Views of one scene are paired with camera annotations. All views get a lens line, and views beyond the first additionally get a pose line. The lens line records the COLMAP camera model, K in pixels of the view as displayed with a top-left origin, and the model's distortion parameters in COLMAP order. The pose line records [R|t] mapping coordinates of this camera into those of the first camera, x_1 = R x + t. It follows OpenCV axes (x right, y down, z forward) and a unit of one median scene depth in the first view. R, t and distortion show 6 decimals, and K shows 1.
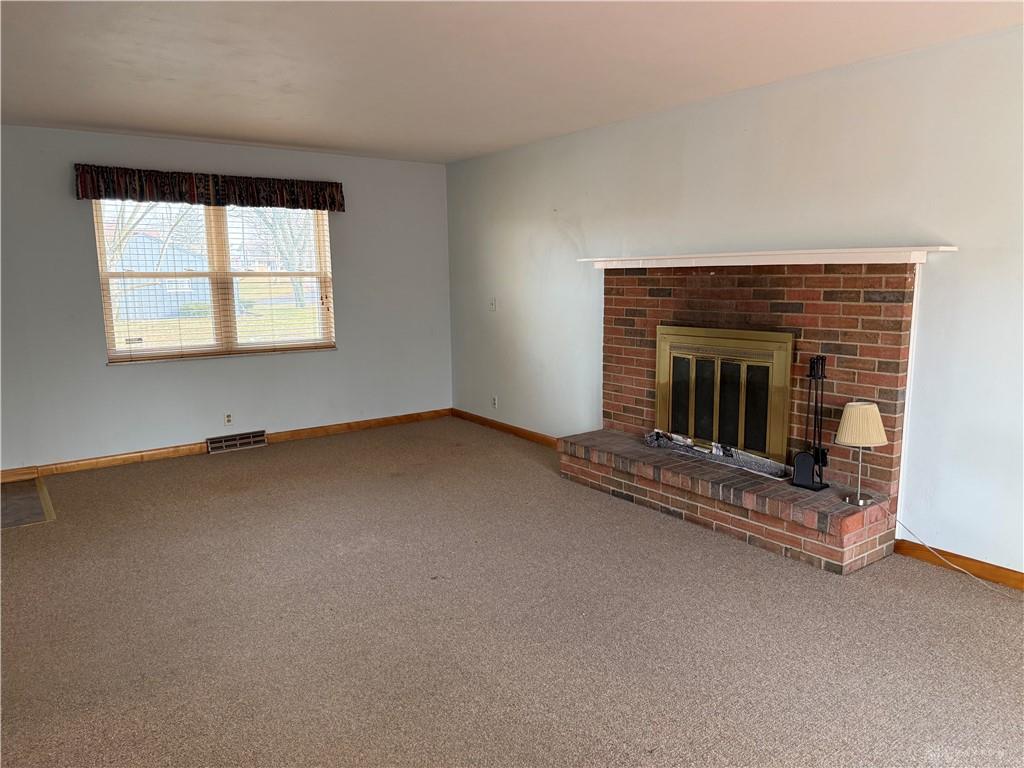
lens RADIAL K [[710.9, 0, 510.6], [0, 710.9, 387.5], [0, 0, 1]] dist [0.012505, -0.000776]
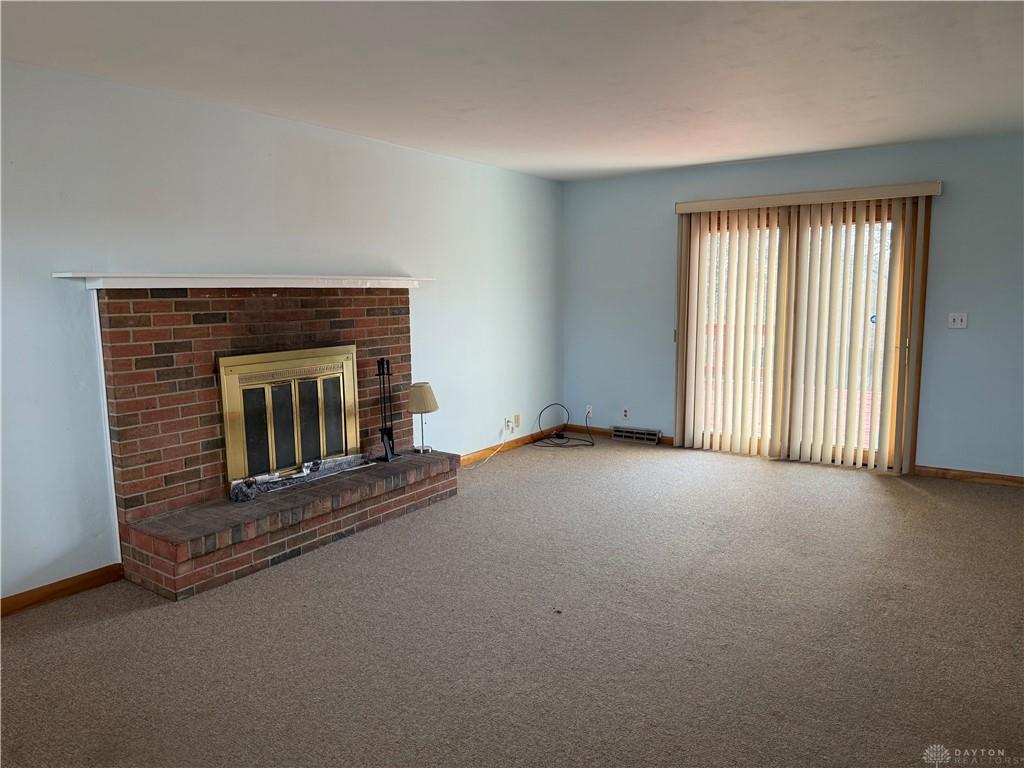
lens RADIAL K [[710.9, 0, 510.2], [0, 710.9, 382.2], [0, 0, 1]] dist [0.012505, -0.000776]
pose [[-0.353052, -0.102846, 0.929934, -0.721791], [0.159988, 0.972664, 0.168312, -0.152903], [-0.921823, 0.208201, -0.326947, 1.019012]]
